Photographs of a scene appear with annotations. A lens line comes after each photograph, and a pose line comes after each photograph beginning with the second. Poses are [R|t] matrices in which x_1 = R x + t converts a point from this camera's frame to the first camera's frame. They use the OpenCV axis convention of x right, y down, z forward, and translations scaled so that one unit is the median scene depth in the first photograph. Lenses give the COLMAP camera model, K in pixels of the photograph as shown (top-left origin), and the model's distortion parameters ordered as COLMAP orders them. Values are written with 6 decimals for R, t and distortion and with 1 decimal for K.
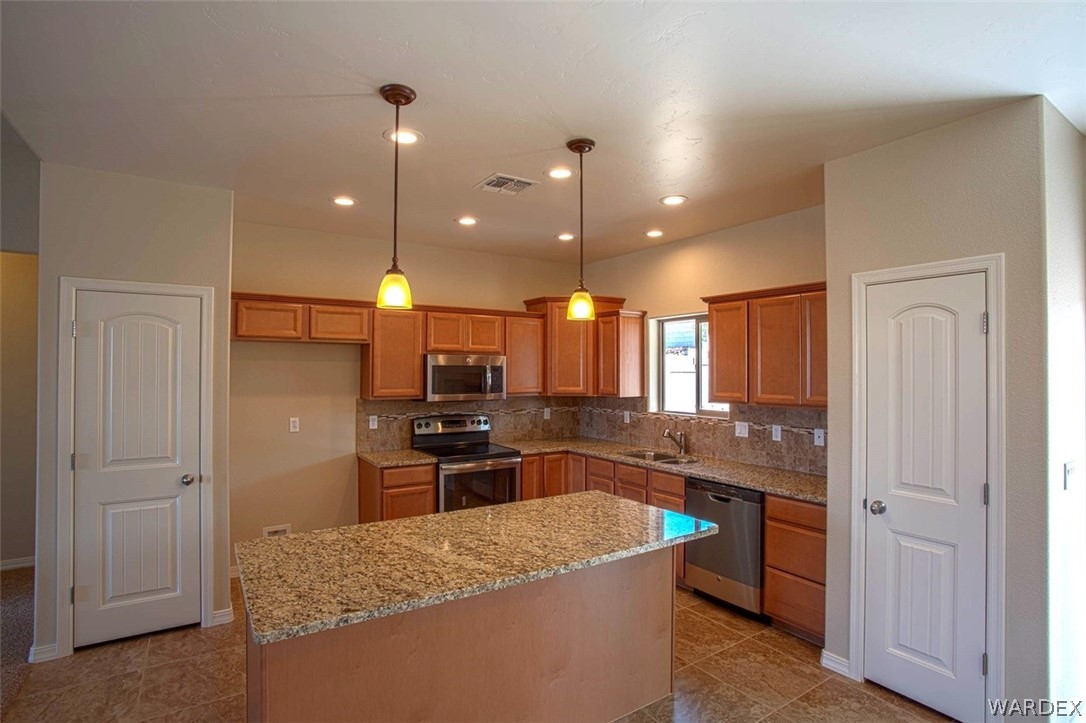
lens RADIAL K [[542.1, 0, 546.8], [0, 542.1, 365.9], [0, 0, 1]] dist [-0.014741, 0.000111]
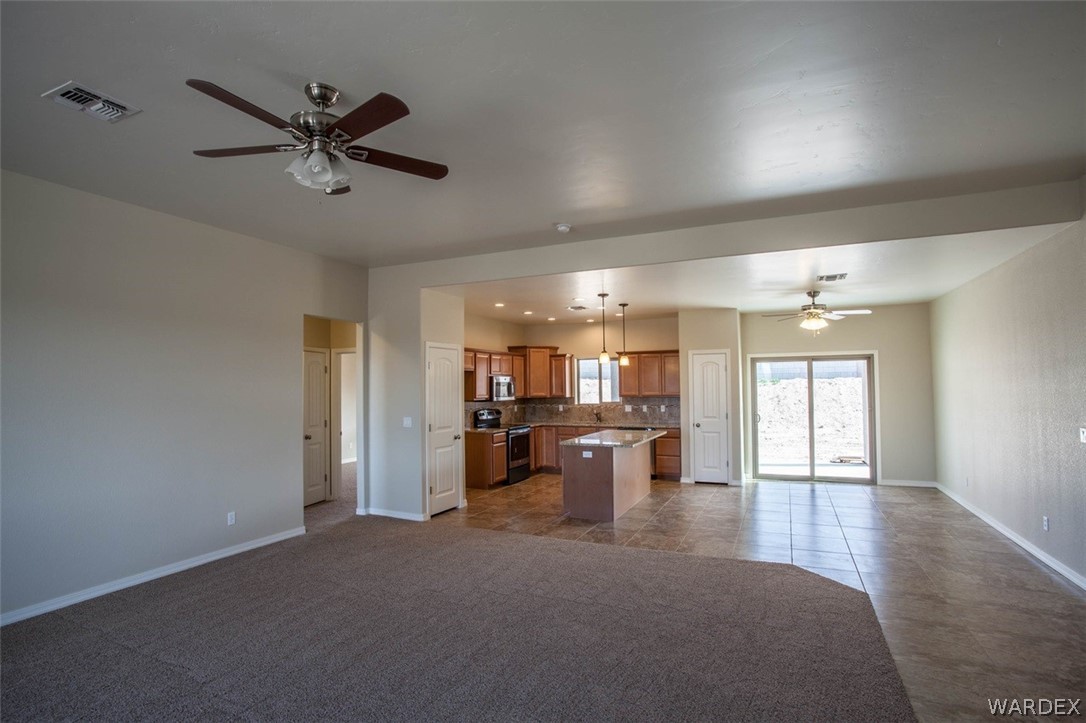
lens RADIAL K [[542.1, 0, 542.0], [0, 542.1, 361.6], [0, 0, 1]] dist [-0.014741, 0.000111]
pose [[0.842022, 0.012617, 0.539295, -1.170819], [0.008907, 0.999265, -0.037285, -0.000095], [-0.539369, 0.036198, 0.841291, -0.745331]]
